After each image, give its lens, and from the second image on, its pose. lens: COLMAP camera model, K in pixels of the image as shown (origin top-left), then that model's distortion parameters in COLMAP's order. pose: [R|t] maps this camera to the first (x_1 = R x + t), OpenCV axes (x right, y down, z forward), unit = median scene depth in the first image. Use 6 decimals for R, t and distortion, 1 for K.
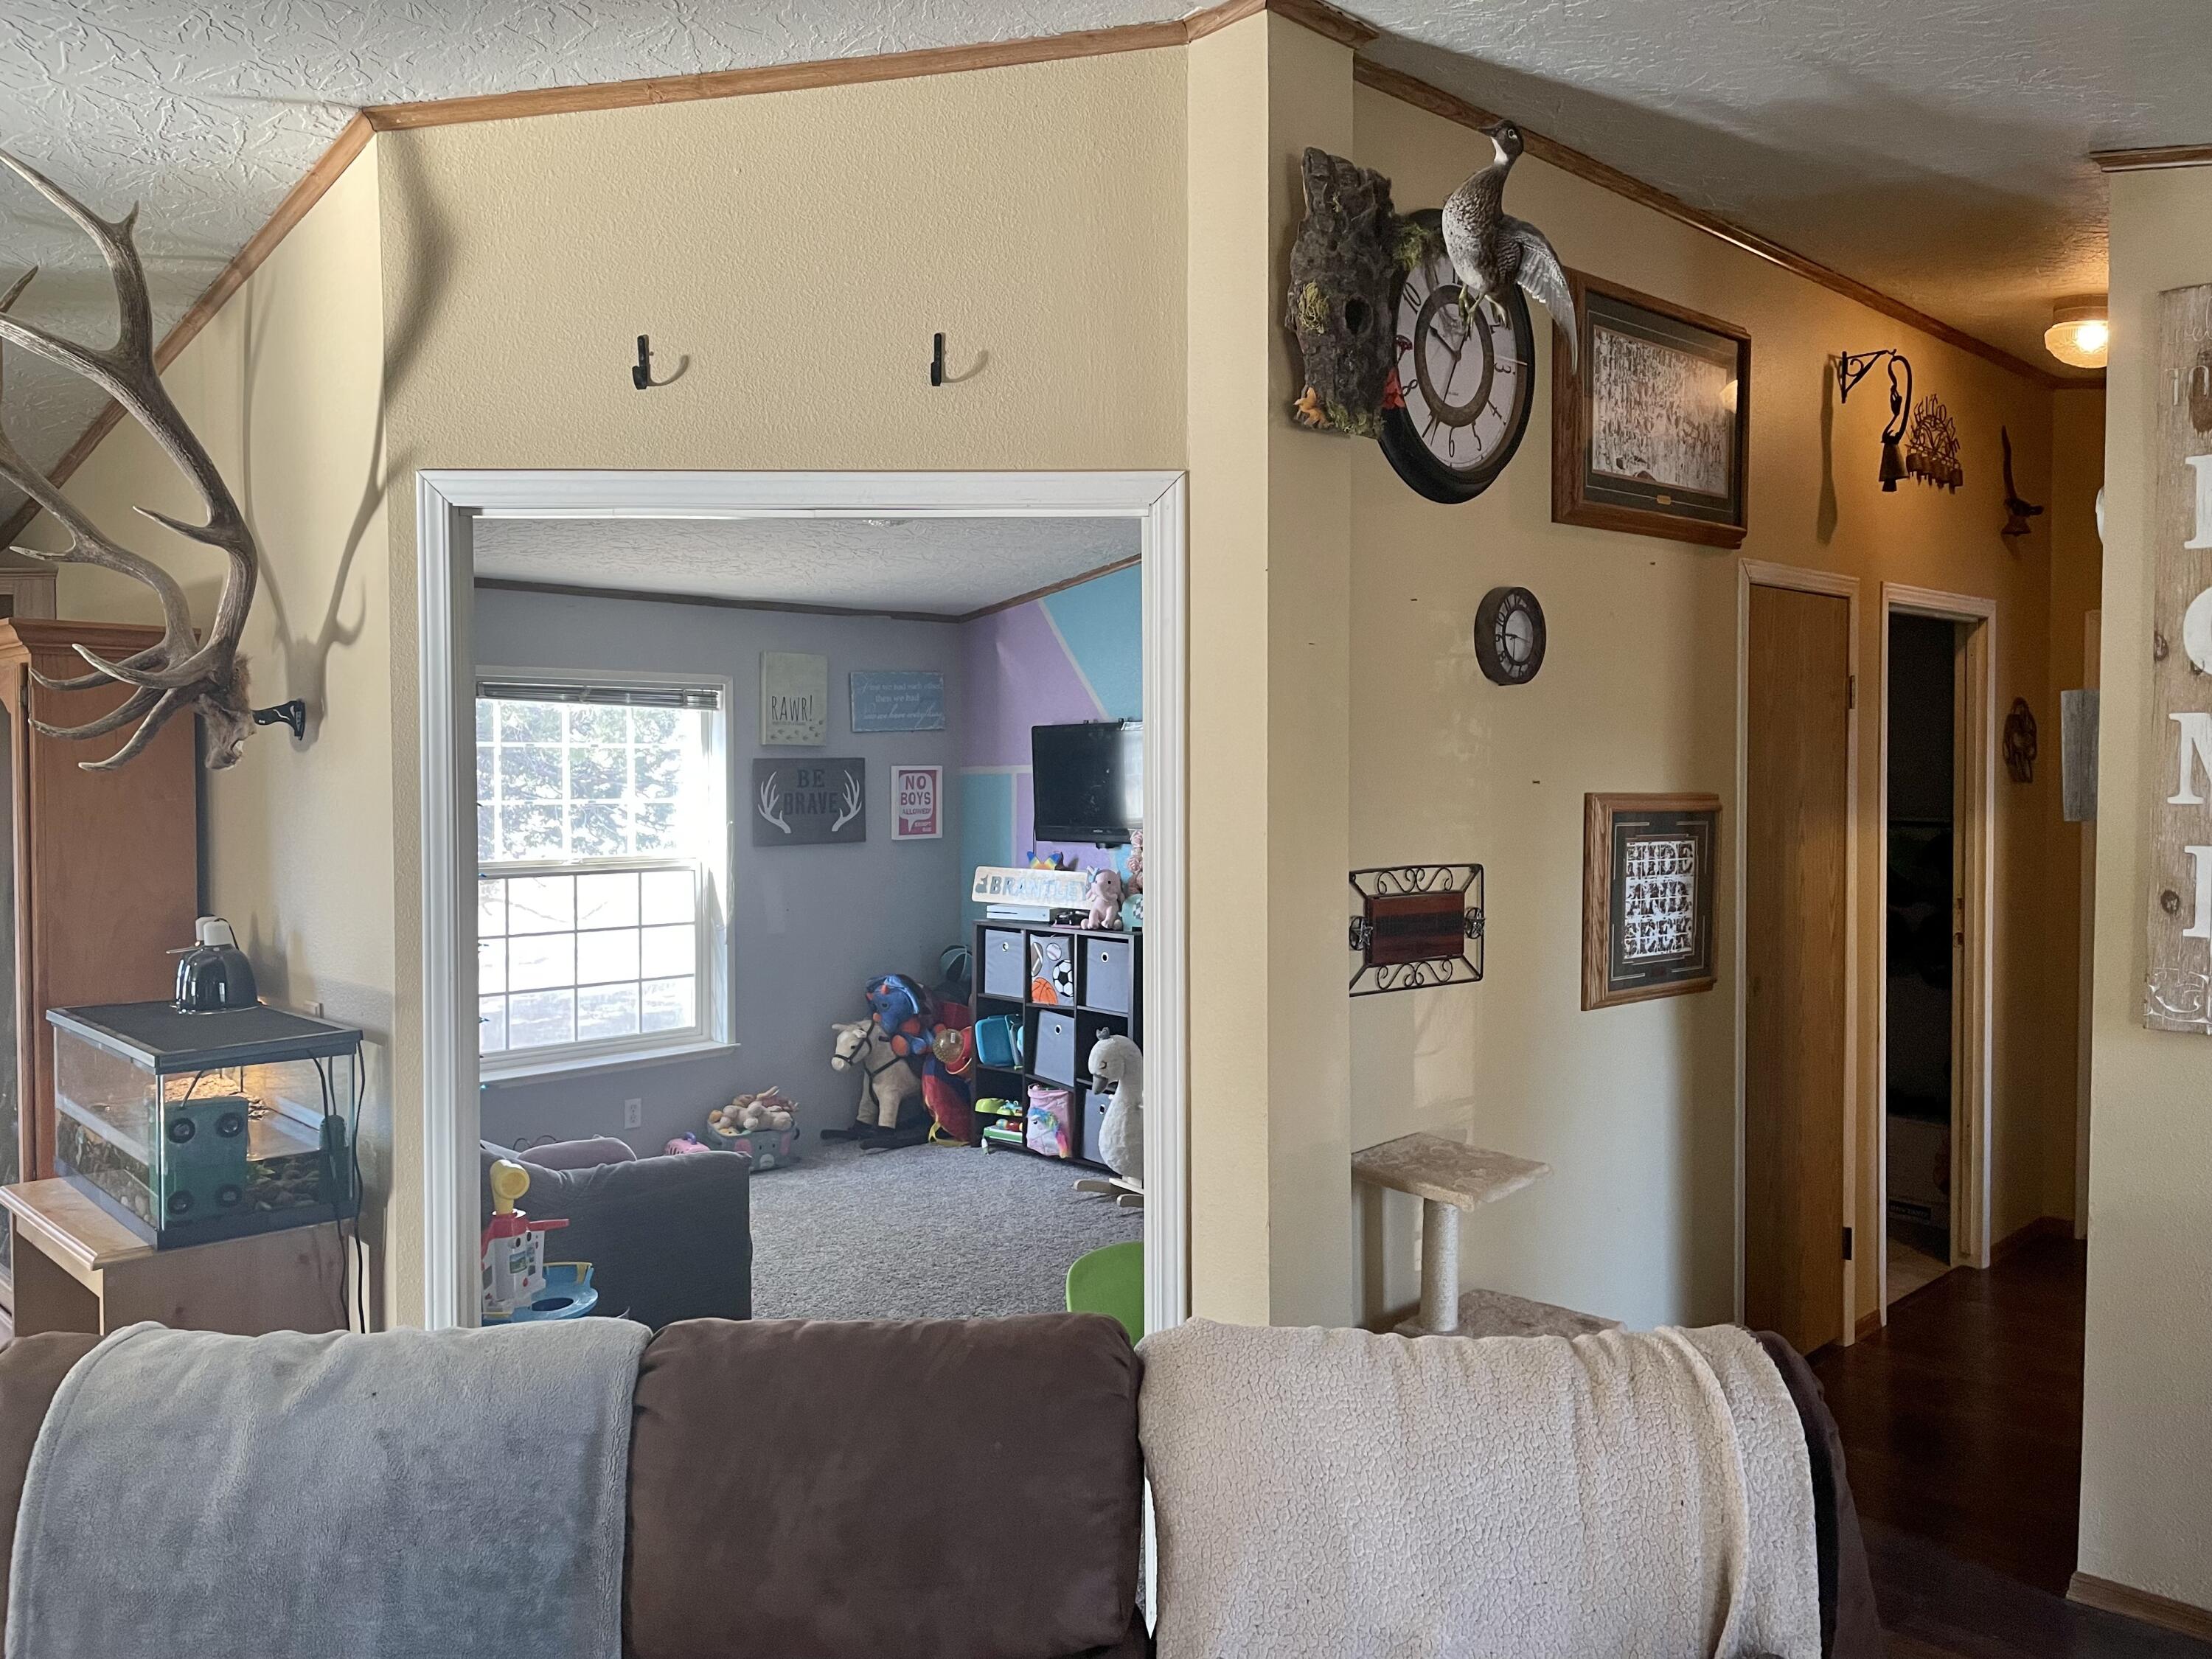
lens RADIAL K [[1671.1, 0, 1107.6], [0, 1671.1, 814.8], [0, 0, 1]] dist [0.126012, -0.146969]
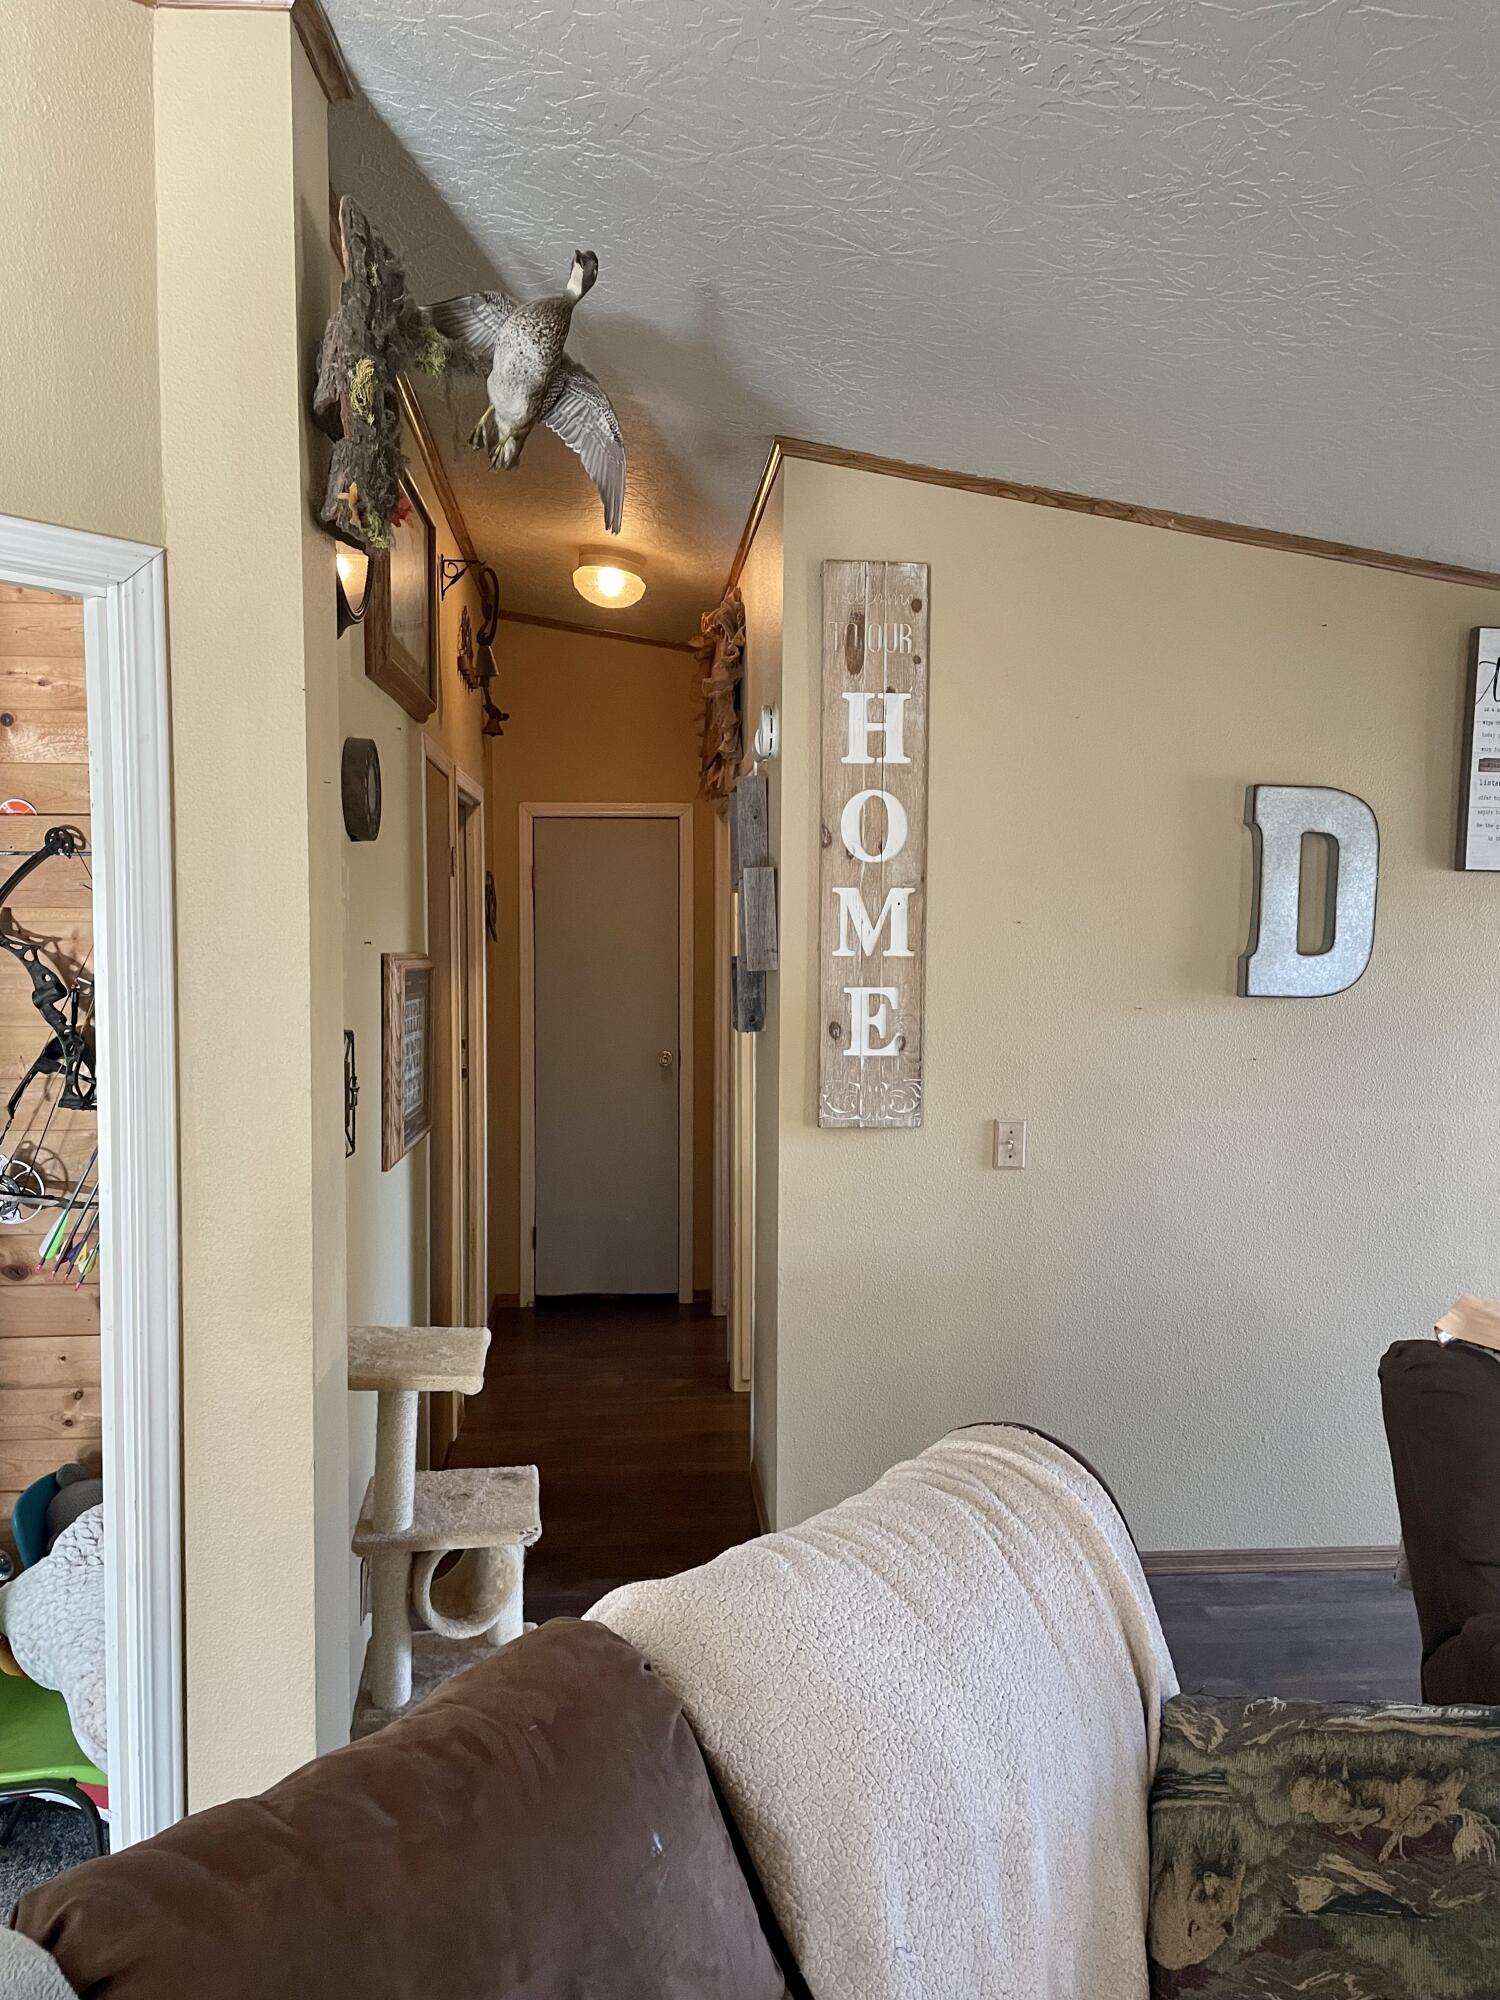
lens RADIAL K [[1510.9, 0, 750.0], [0, 1510.9, 1000.0], [0, 0, 1]] dist [0.126012, -0.146969]
pose [[0.642583, -0.036314, 0.765355, -0.314354], [0.021830, 0.999338, 0.029087, -0.007979], [-0.765905, -0.001983, 0.642950, 0.301125]]
